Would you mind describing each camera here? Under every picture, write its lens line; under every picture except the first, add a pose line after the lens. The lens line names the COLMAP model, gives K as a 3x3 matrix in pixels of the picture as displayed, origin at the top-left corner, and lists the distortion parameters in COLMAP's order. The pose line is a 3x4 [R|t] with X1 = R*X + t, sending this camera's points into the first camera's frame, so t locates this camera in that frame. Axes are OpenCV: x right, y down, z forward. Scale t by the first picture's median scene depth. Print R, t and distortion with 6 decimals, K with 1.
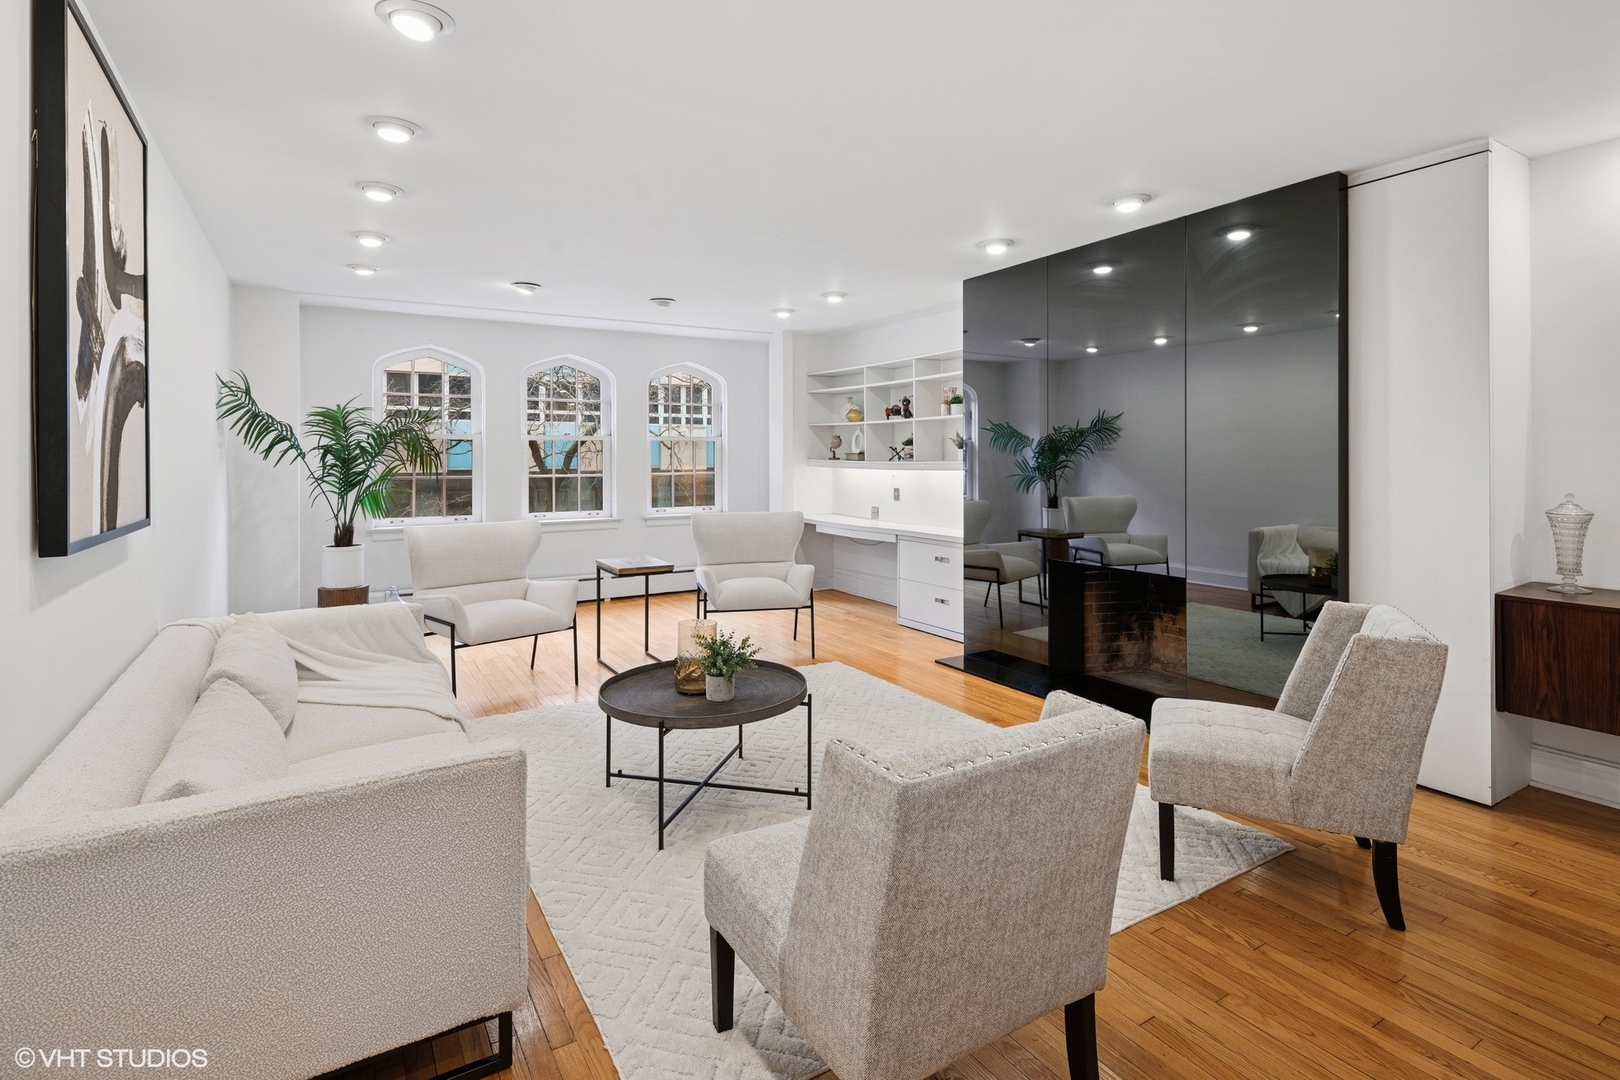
lens RADIAL K [[793.7, 0, 811.0], [0, 793.7, 465.3], [0, 0, 1]] dist [0.005330, -0.000768]
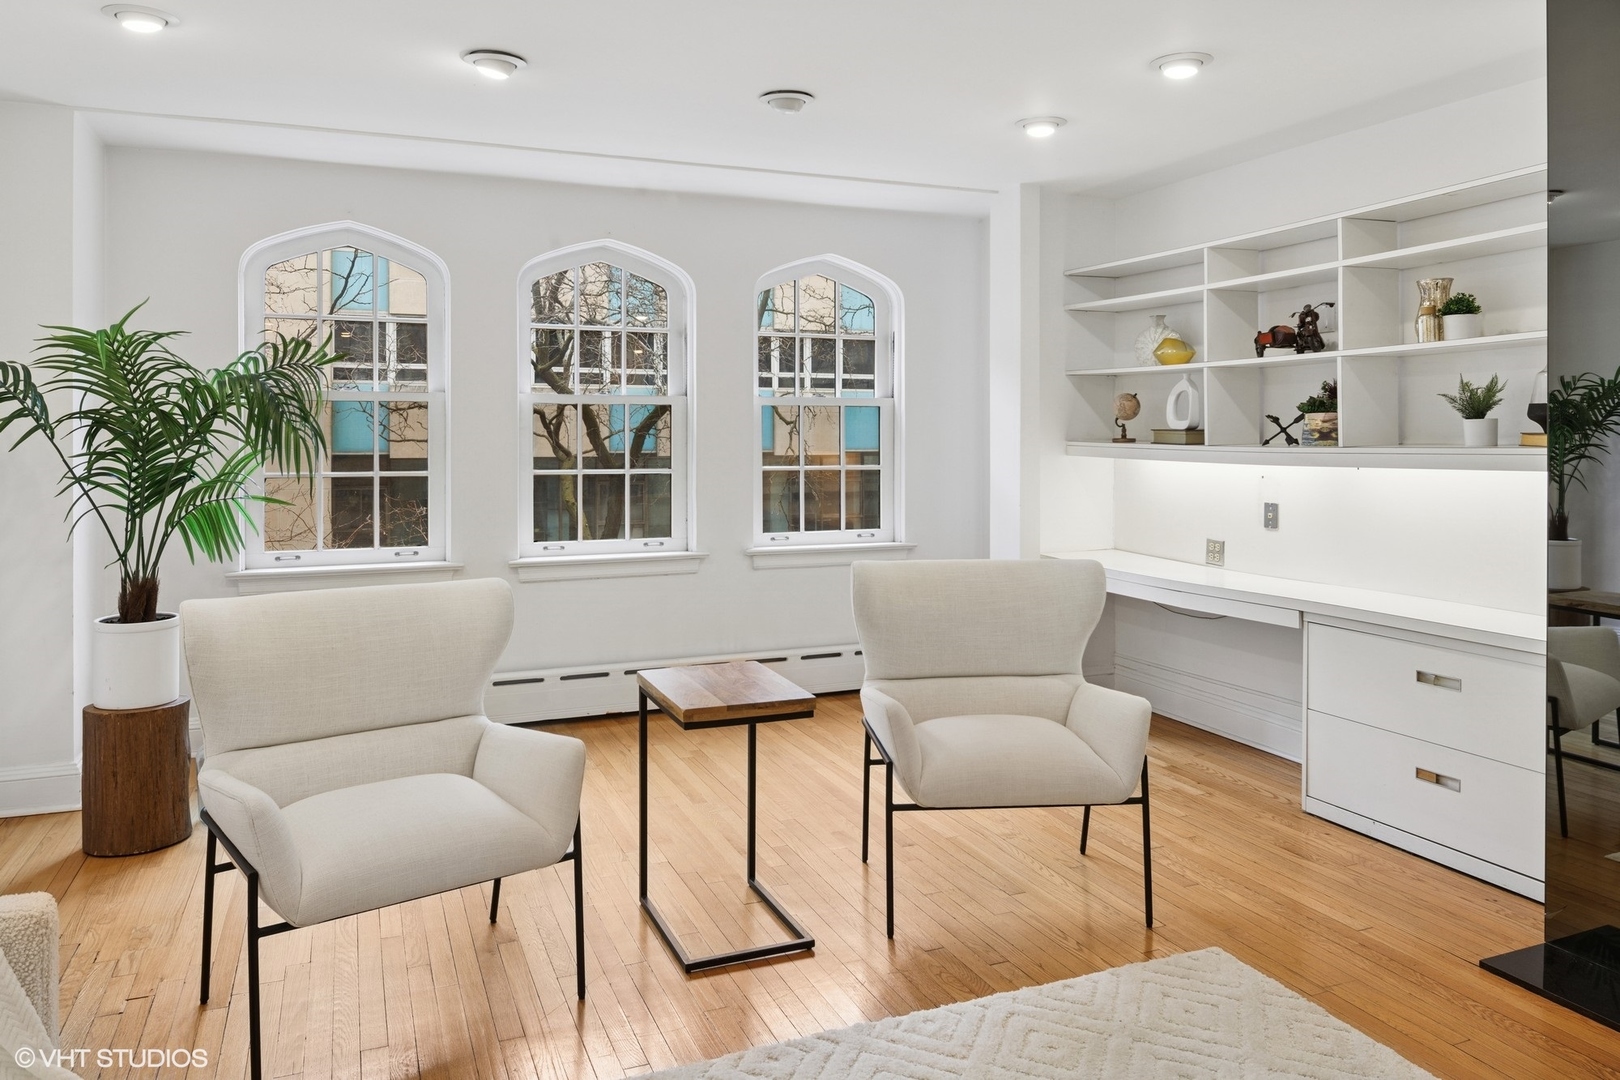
lens RADIAL K [[807.7, 0, 810.5], [0, 807.7, 454.9], [0, 0, 1]] dist [0.002950, -0.000243]
pose [[0.990754, 0.005354, -0.135563, -0.102870], [-0.003618, 0.999908, 0.013050, -0.005385], [0.135620, -0.012439, 0.990683, 0.504184]]
